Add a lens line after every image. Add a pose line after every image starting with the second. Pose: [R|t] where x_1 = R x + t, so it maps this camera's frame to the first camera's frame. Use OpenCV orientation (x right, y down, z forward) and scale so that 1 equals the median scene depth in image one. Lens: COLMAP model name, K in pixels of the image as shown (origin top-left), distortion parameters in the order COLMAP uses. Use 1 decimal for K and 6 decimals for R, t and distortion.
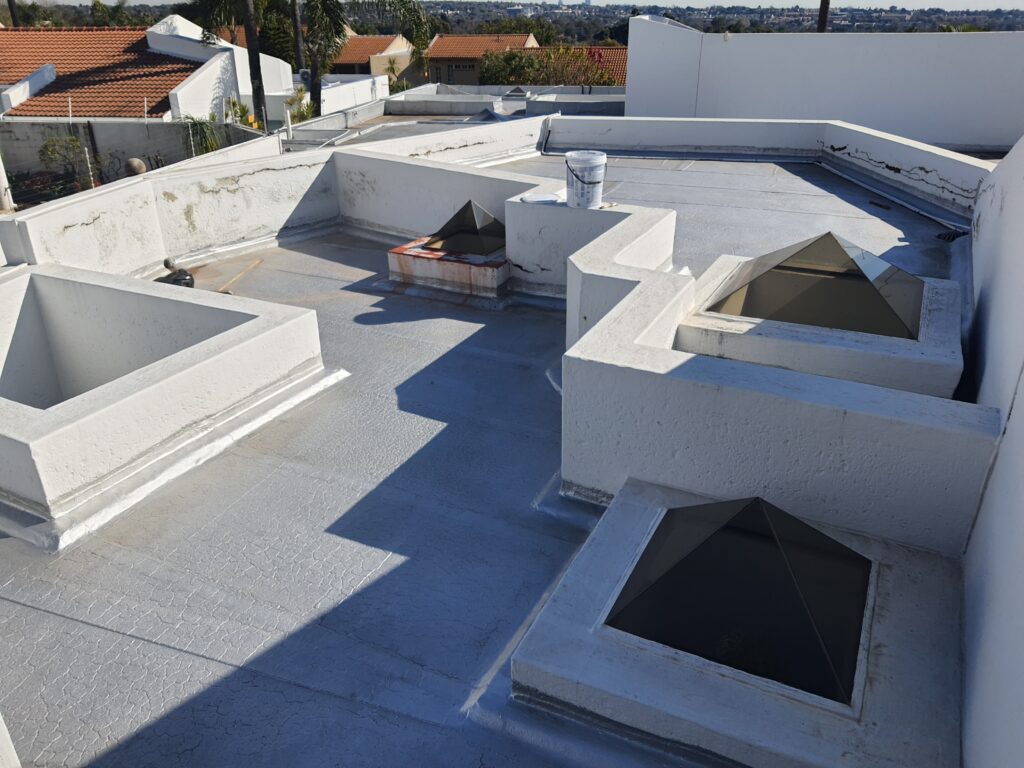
lens RADIAL K [[829.9, 0, 512.0], [0, 829.9, 384.0], [0, 0, 1]] dist [0.050698, -0.064962]
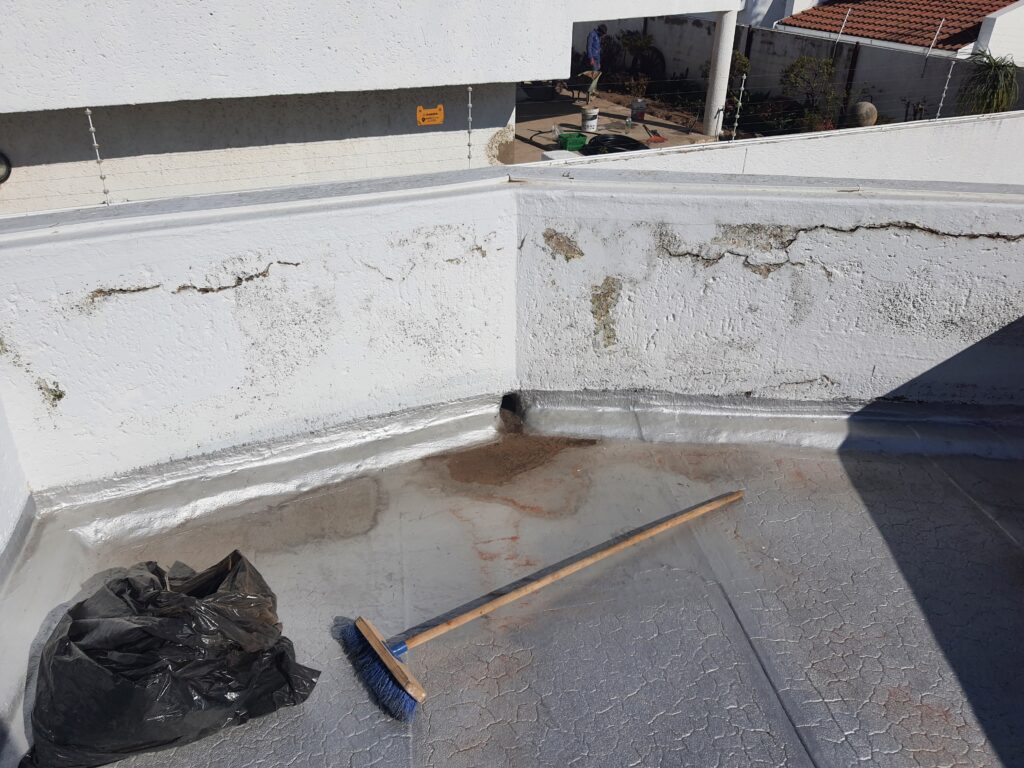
lens RADIAL K [[829.9, 0, 512.0], [0, 829.9, 384.0], [0, 0, 1]] dist [0.050698, -0.064962]
pose [[0.617603, 0.407527, -0.672673, -0.113198], [-0.356884, 0.907374, 0.222050, -0.167427], [0.700857, 0.102928, 0.705836, 0.516764]]
